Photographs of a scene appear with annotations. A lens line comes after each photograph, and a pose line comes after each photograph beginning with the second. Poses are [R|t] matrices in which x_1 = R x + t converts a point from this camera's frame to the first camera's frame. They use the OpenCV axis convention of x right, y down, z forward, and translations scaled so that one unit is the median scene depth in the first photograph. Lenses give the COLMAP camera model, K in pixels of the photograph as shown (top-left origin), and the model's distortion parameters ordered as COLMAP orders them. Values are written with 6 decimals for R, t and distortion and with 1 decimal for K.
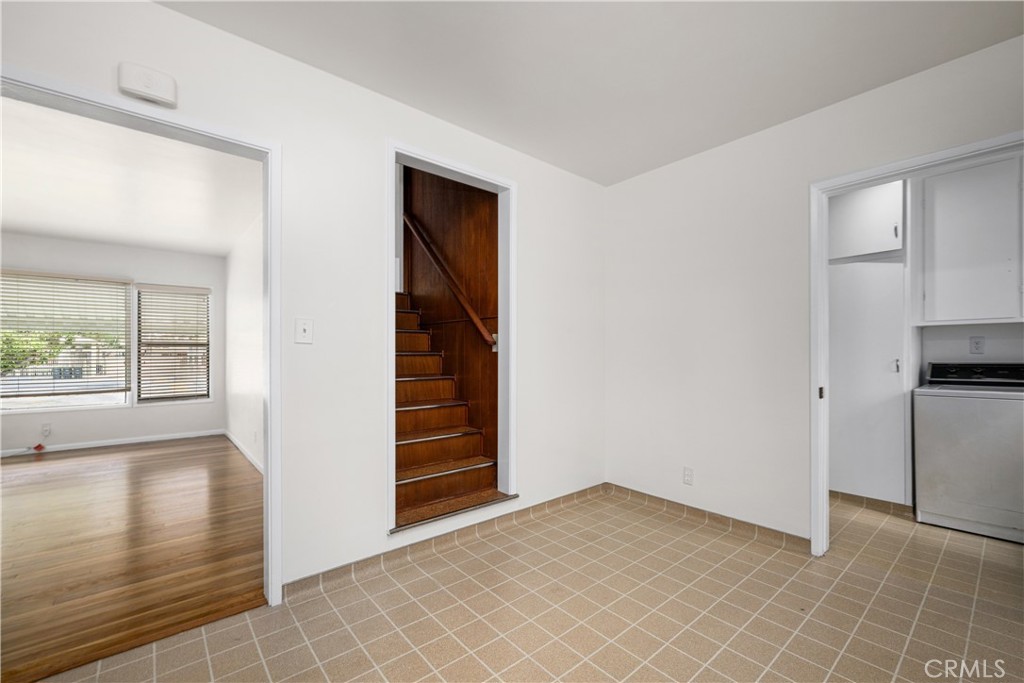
lens RADIAL K [[414.8, 0, 519.2], [0, 414.8, 353.8], [0, 0, 1]] dist [0.002268, -0.001212]
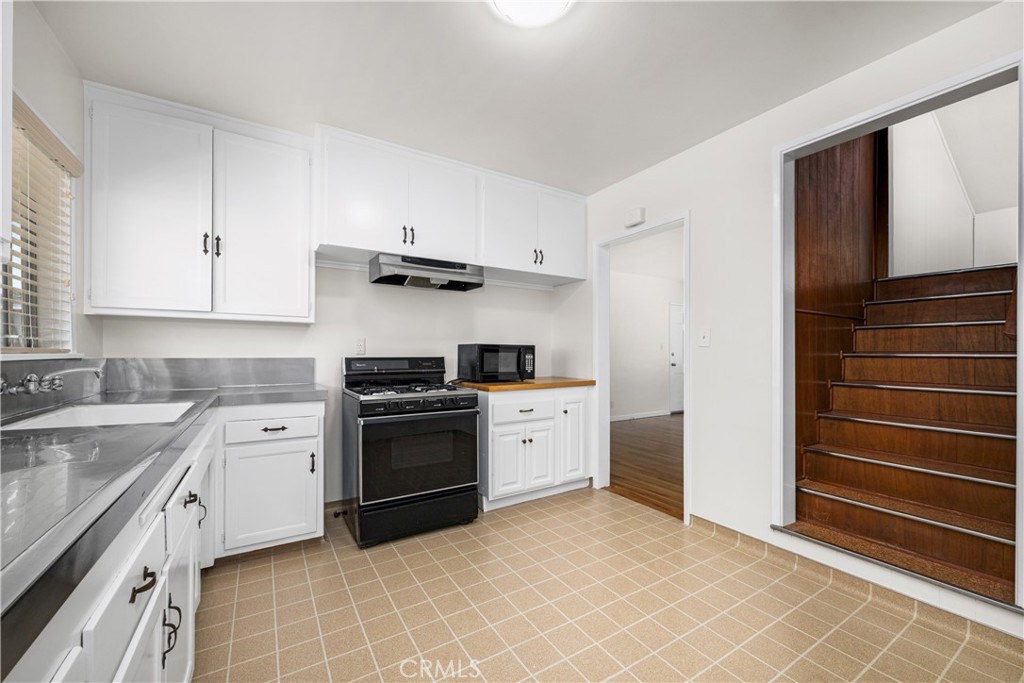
lens RADIAL K [[414.8, 0, 512.7], [0, 414.8, 347.5], [0, 0, 1]] dist [0.002268, -0.001212]
pose [[-0.138438, -0.009090, -0.990329, 0.651844], [-0.001949, 0.999958, -0.008906, -0.006369], [0.990369, 0.000698, -0.138450, 0.400808]]
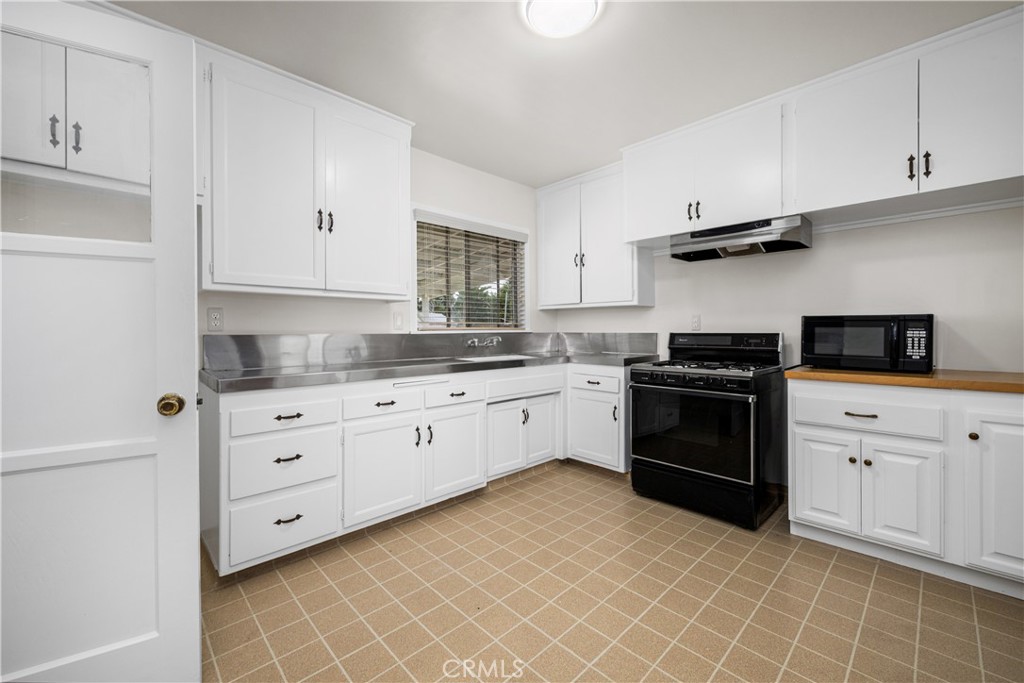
lens RADIAL K [[414.8, 0, 513.4], [0, 414.8, 328.4], [0, 0, 1]] dist [0.002268, -0.001212]
pose [[-0.997583, 0.005797, -0.069240, 0.198461], [0.006073, 0.999974, -0.003780, -0.000905], [0.069217, -0.004191, -0.997593, 0.982168]]
